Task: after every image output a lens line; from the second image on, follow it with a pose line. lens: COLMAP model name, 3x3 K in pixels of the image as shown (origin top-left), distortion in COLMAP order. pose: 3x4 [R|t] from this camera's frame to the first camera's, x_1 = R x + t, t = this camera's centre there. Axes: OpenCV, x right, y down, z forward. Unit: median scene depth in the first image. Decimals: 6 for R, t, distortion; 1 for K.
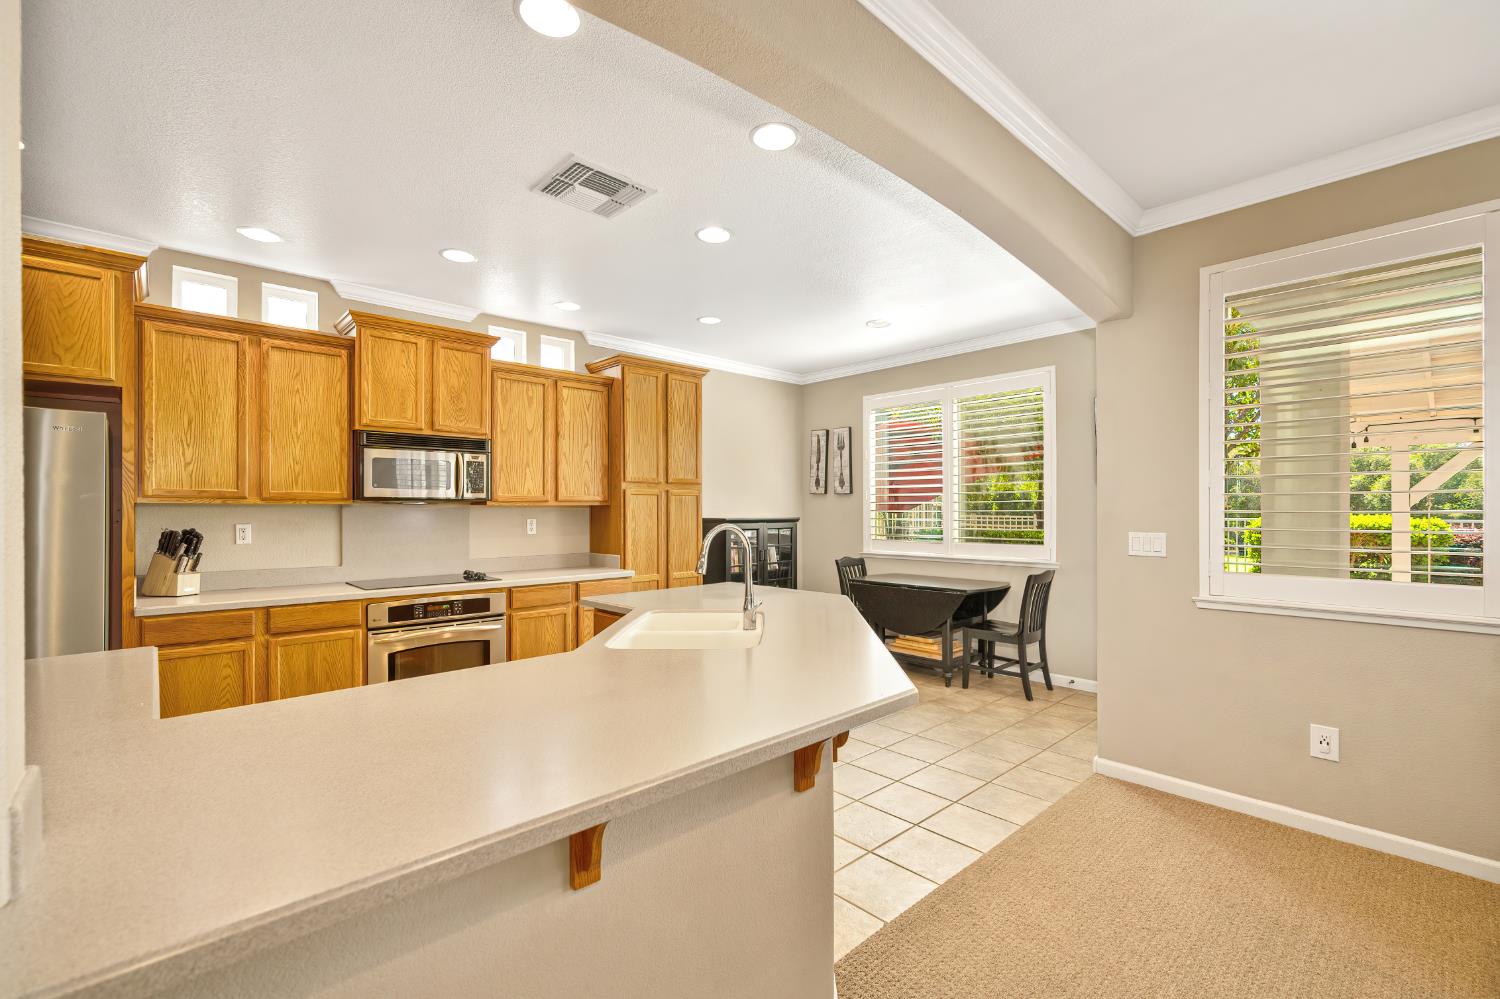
lens RADIAL K [[646.1, 0, 750.0], [0, 646.1, 499.5], [0, 0, 1]] dist [0.001403, 0.000186]
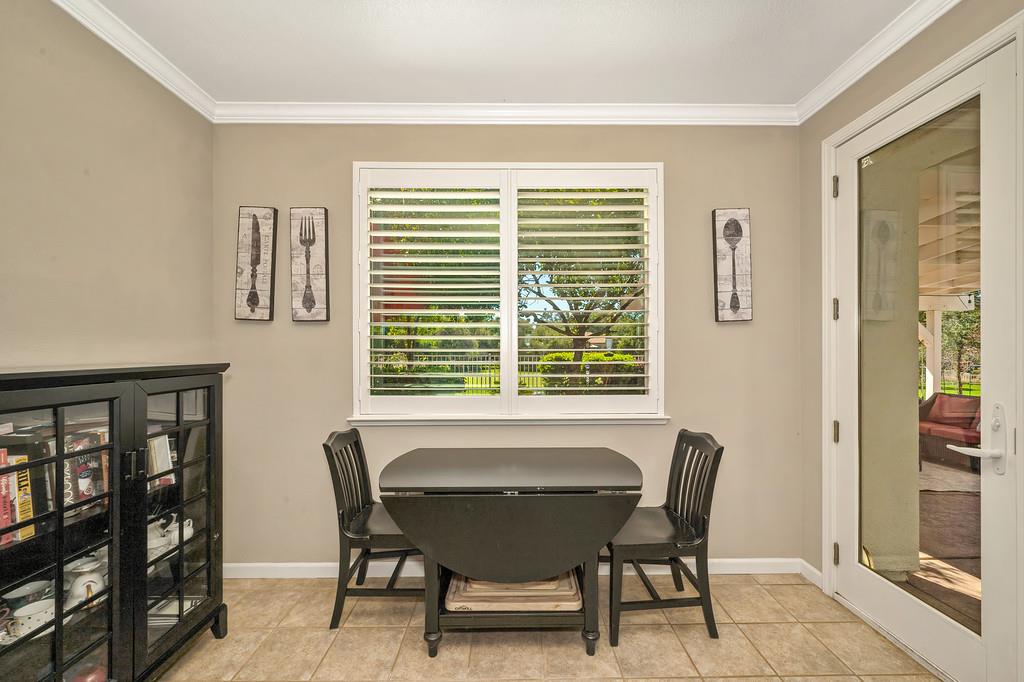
lens RADIAL K [[405.9, 0, 511.3], [0, 405.9, 346.4], [0, 0, 1]] dist [0.001150, 0.000458]
pose [[0.666645, 0.002183, 0.745373, -0.009868], [-0.011816, 0.999901, 0.007640, 0.009561], [-0.745282, -0.013901, 0.666604, 0.616170]]
